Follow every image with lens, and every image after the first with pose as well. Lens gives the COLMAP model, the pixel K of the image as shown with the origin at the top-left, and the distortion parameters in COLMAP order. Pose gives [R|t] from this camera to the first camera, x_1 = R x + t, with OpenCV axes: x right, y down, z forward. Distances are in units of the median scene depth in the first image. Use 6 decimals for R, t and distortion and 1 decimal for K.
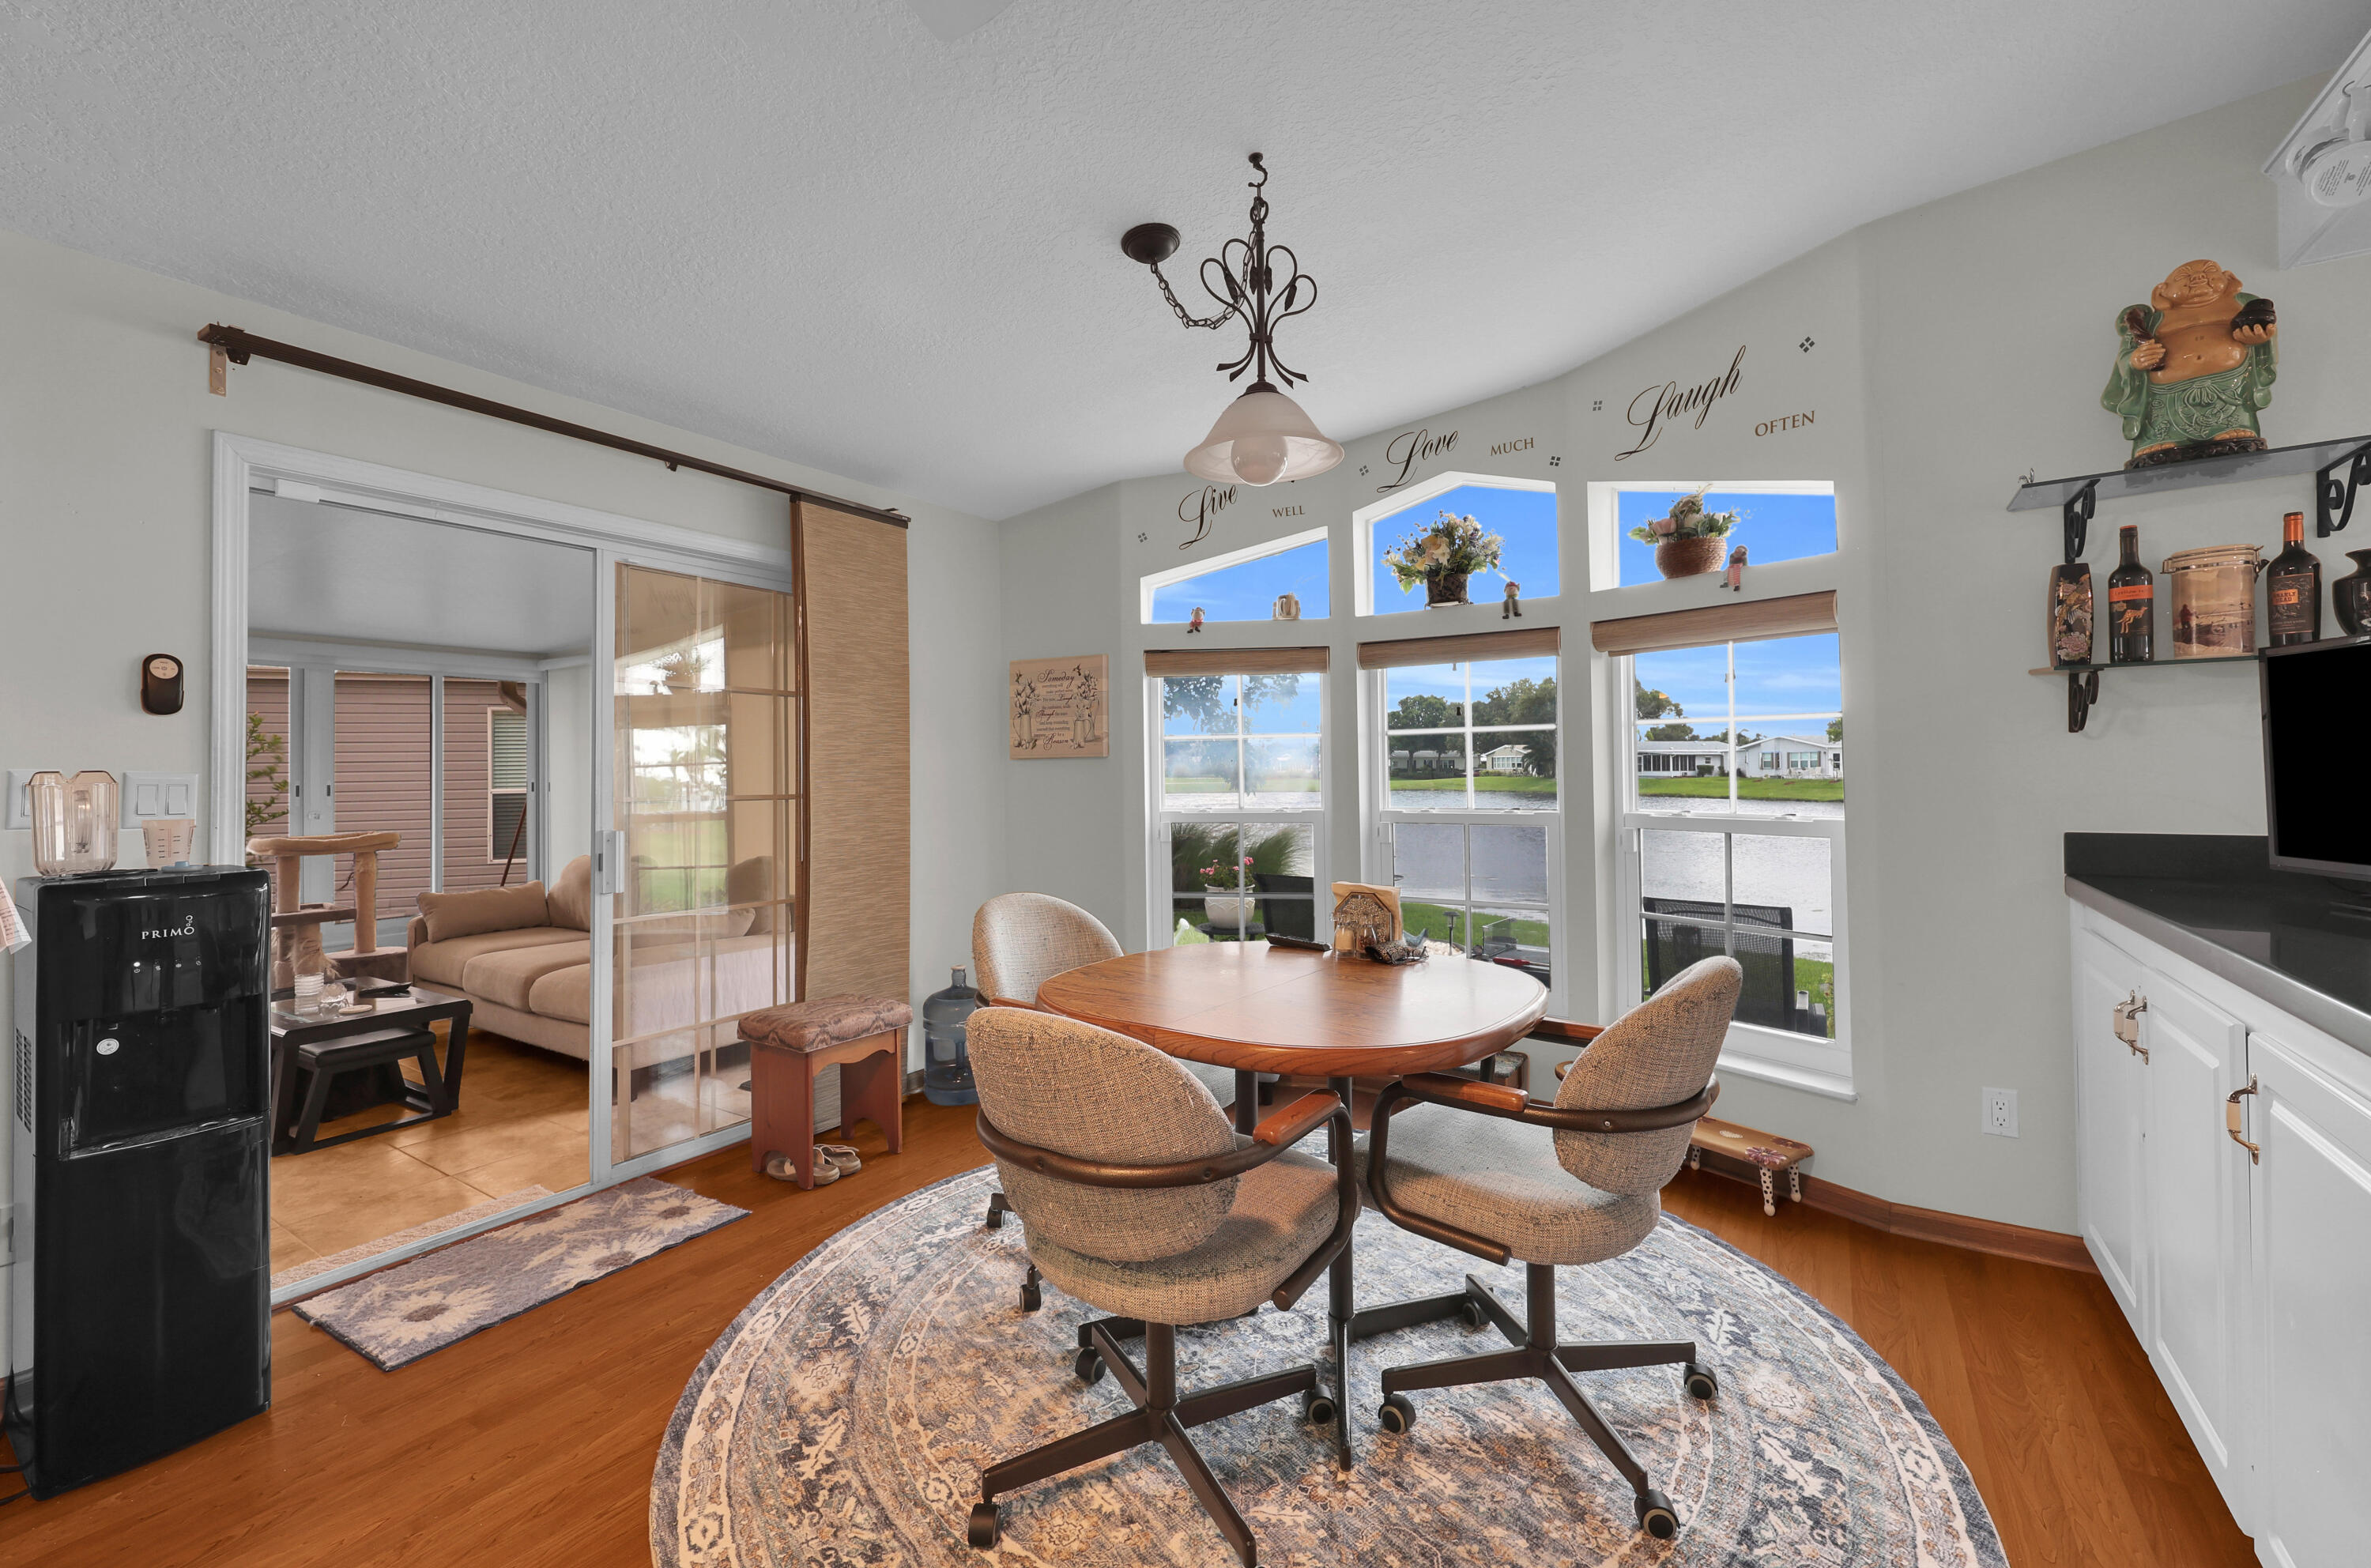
lens RADIAL K [[925.0, 0, 1253.7], [0, 925.0, 761.9], [0, 0, 1]] dist [0.000890, 0.000267]
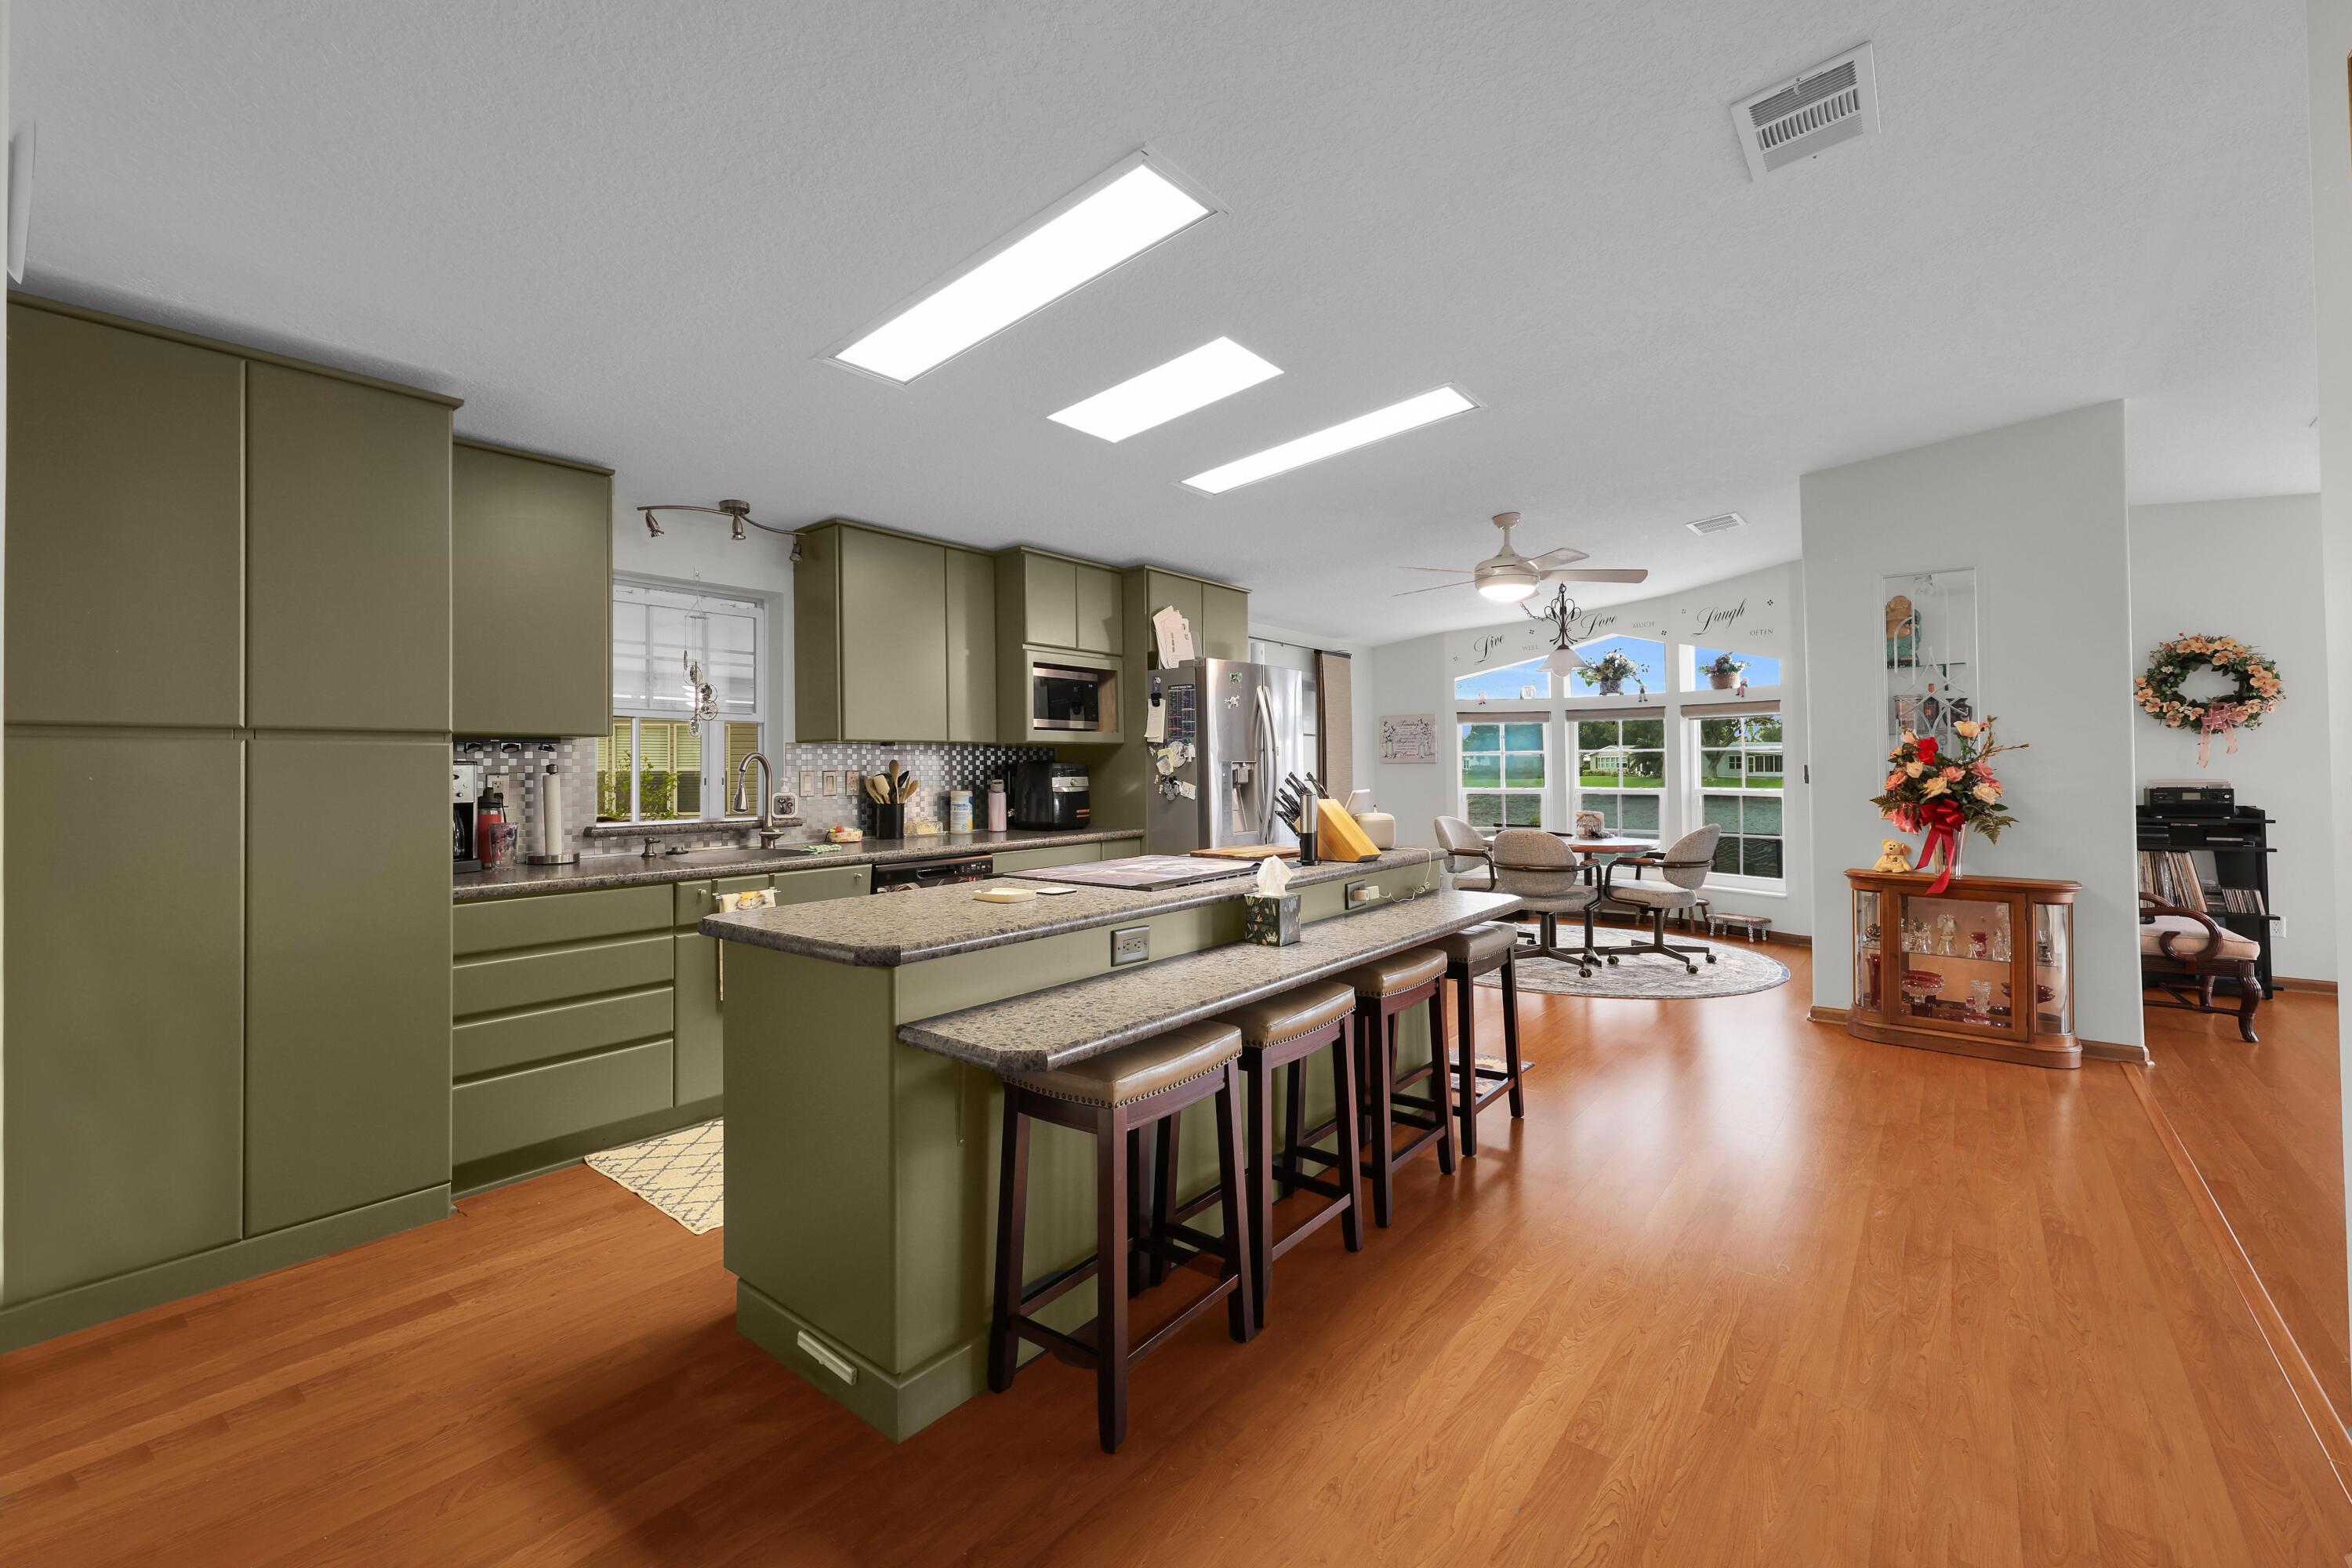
lens RADIAL K [[977.5, 0, 1173.1], [0, 977.5, 758.1], [0, 0, 1]] dist [0.000881, 0.000112]
pose [[0.988961, 0.003729, -0.148128, -0.741222], [-0.003906, 0.999992, -0.000903, -0.020370], [0.148123, 0.001471, 0.988968, -2.258873]]
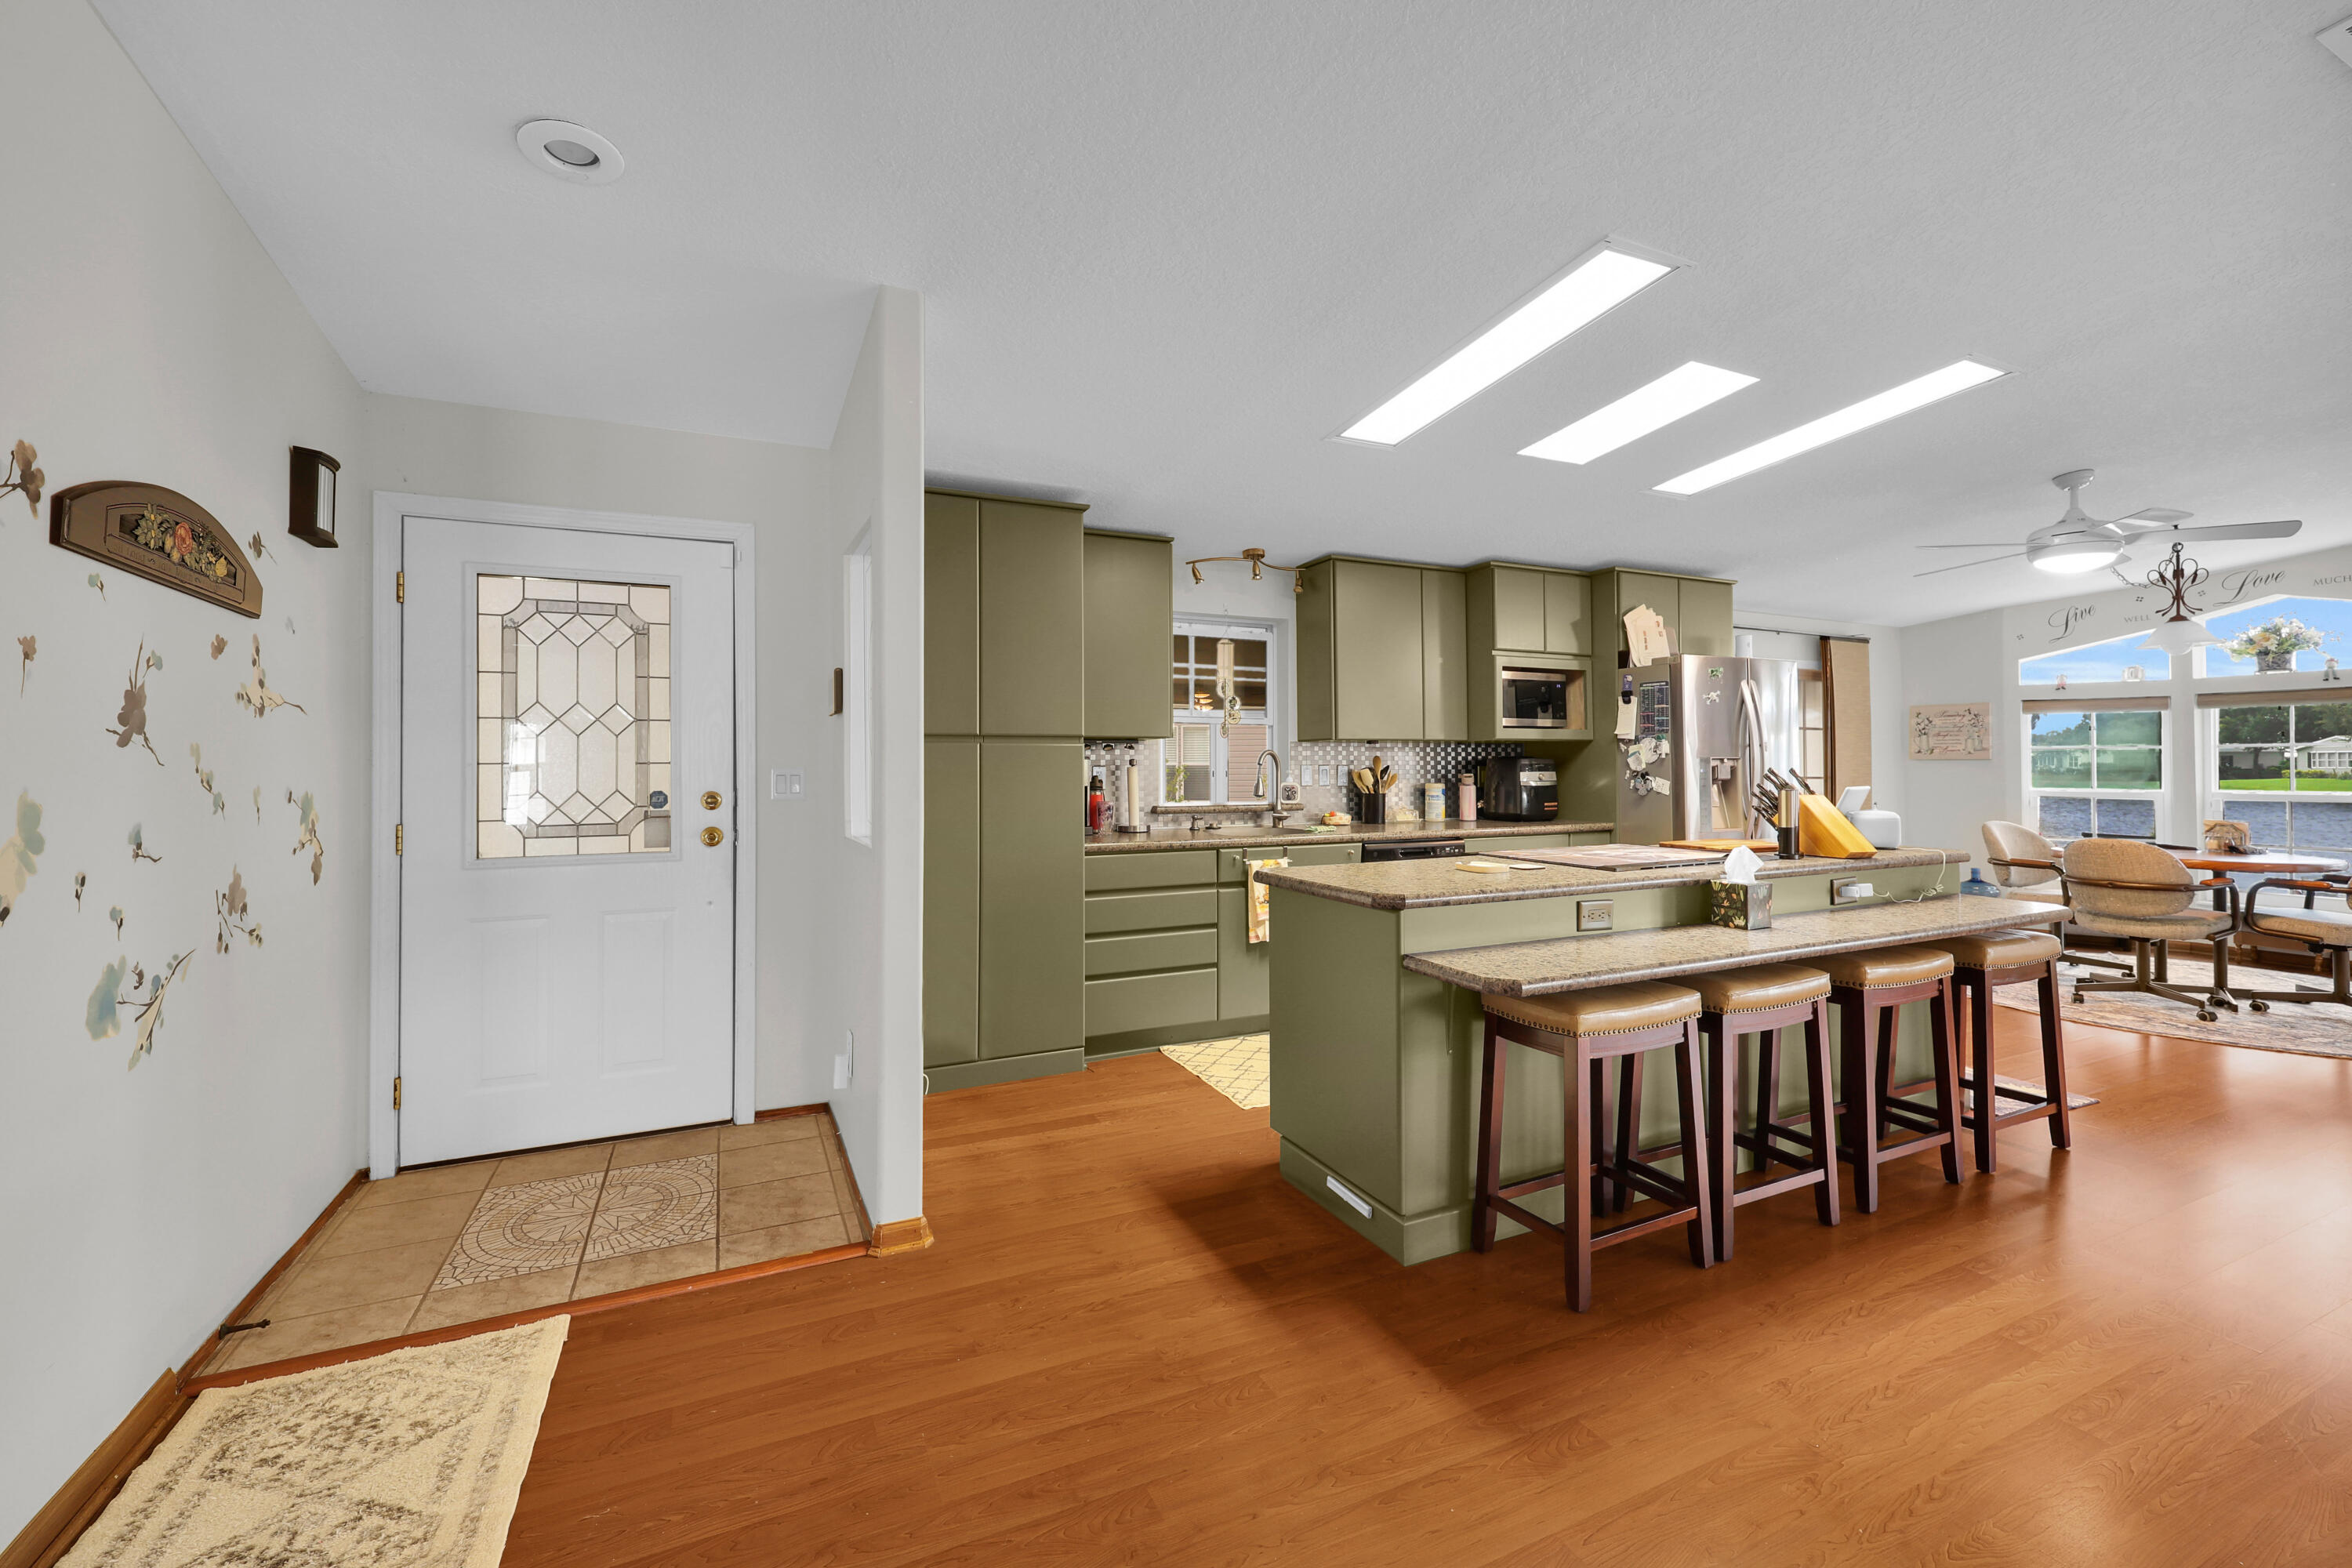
lens RADIAL K [[961.4, 0, 1175.2], [0, 961.4, 754.9], [0, 0, 1]] dist [0.001423, 0.000393]
pose [[0.818133, 0.003930, -0.575015, -0.671176], [-0.003585, 0.999992, 0.001733, -0.020576], [0.575017, 0.000643, 0.818141, -2.549833]]
